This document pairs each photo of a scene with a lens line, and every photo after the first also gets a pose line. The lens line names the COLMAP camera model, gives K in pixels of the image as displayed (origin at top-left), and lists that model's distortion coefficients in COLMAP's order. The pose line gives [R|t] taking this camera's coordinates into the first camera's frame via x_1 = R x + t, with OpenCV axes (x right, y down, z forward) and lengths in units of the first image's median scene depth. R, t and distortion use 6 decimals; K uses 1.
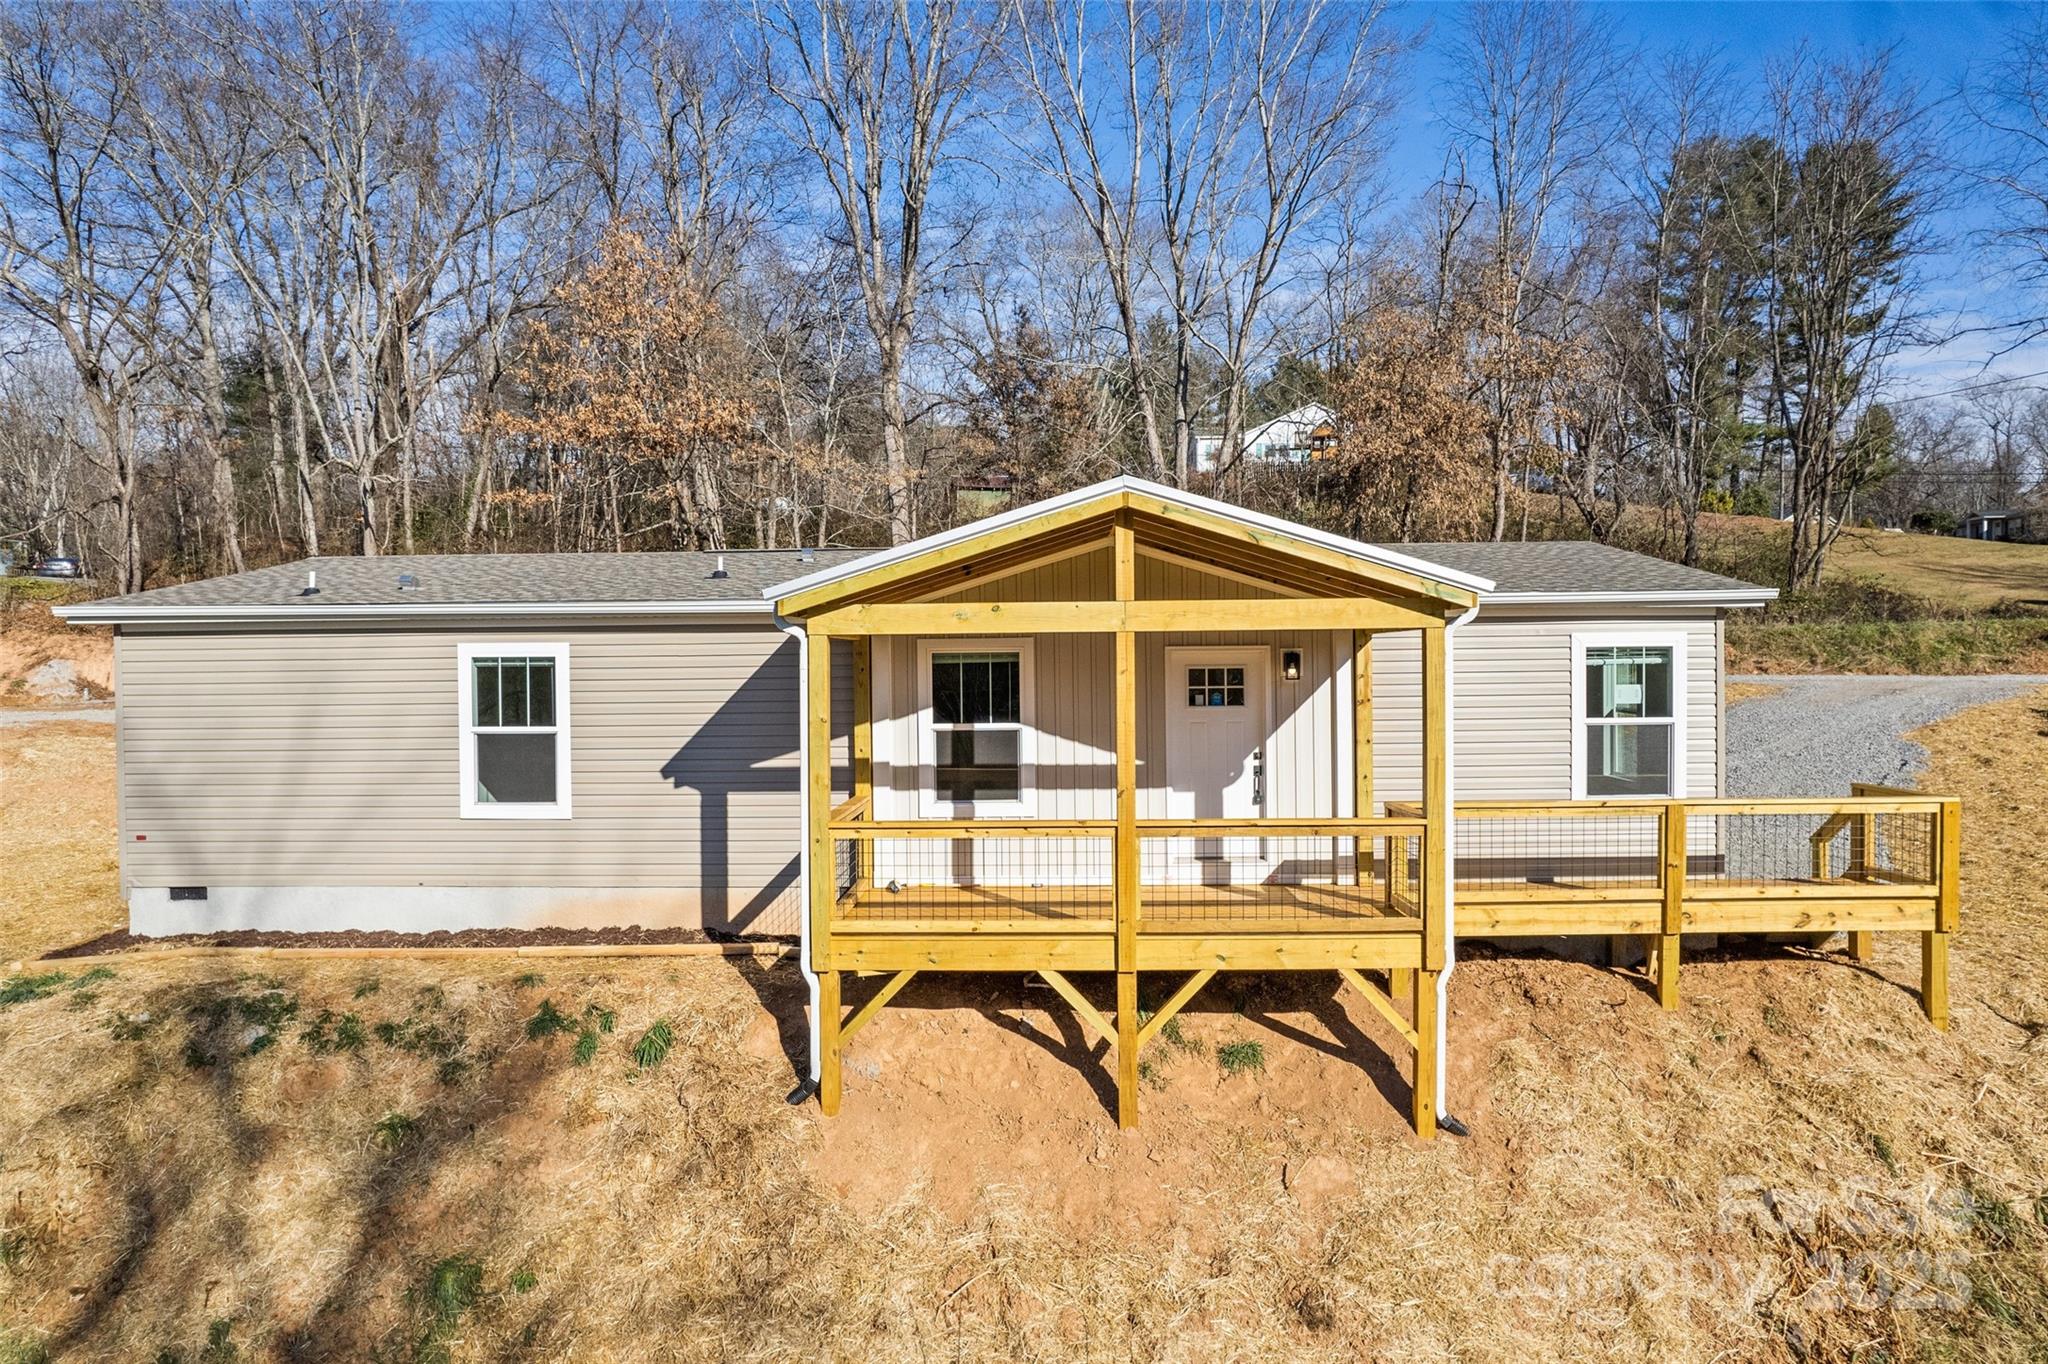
lens RADIAL K [[1317.3, 0, 1024.0], [0, 1317.3, 682.0], [0, 0, 1]] dist [-0.043237, 0.002703]
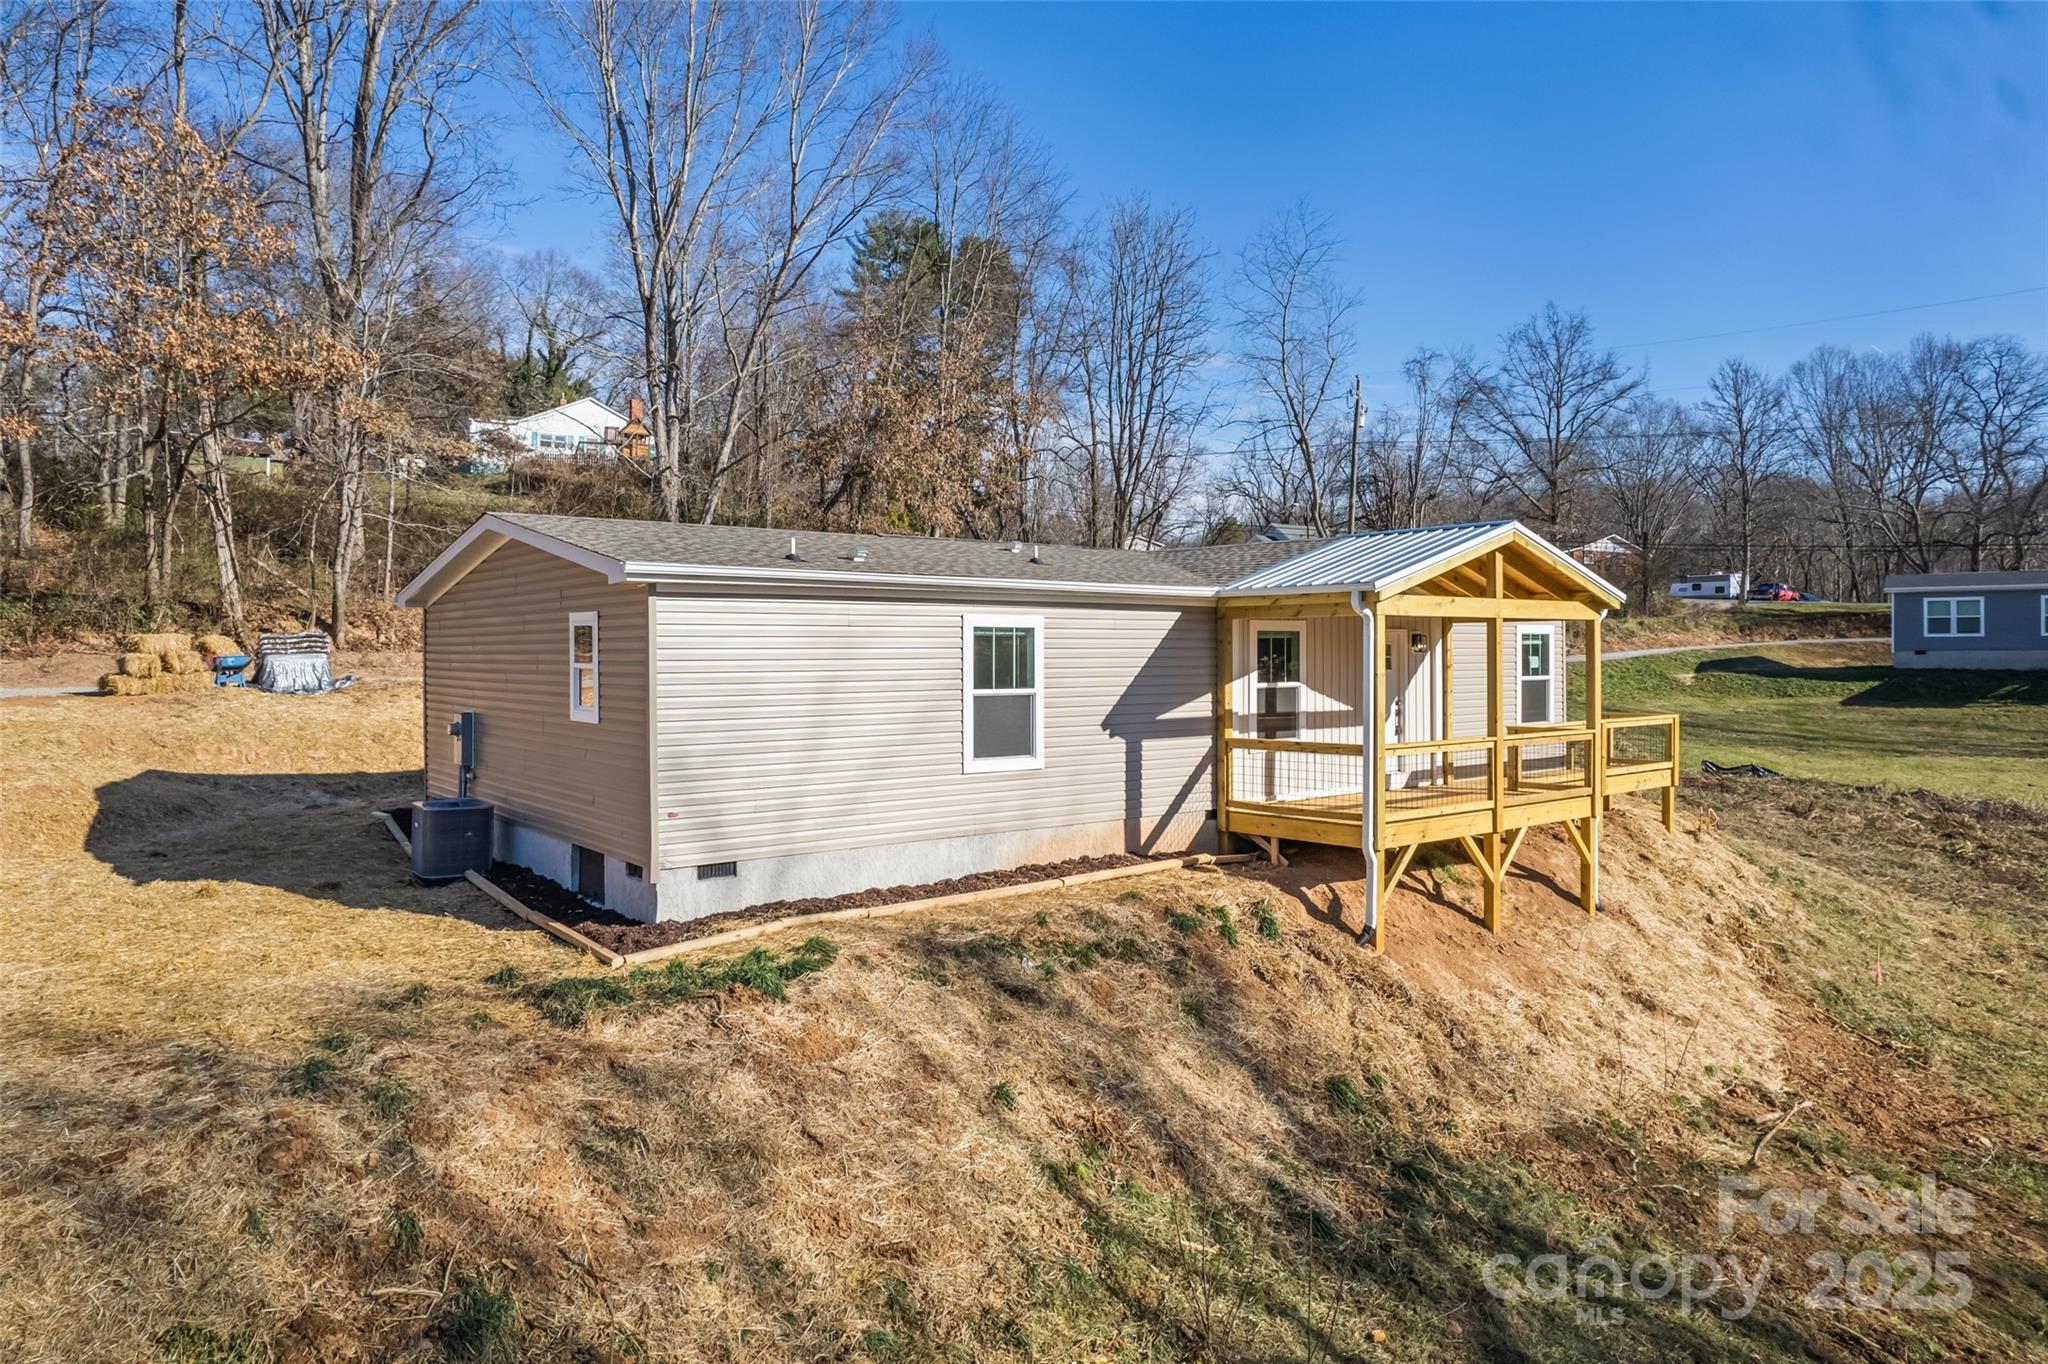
lens RADIAL K [[1317.3, 0, 1024.0], [0, 1317.3, 682.0], [0, 0, 1]] dist [-0.043237, 0.002703]
pose [[0.766907, -0.006855, 0.641722, -1.114585], [0.006380, 0.999975, 0.003058, 0.025040], [-0.641727, 0.001749, 0.766931, 0.122329]]
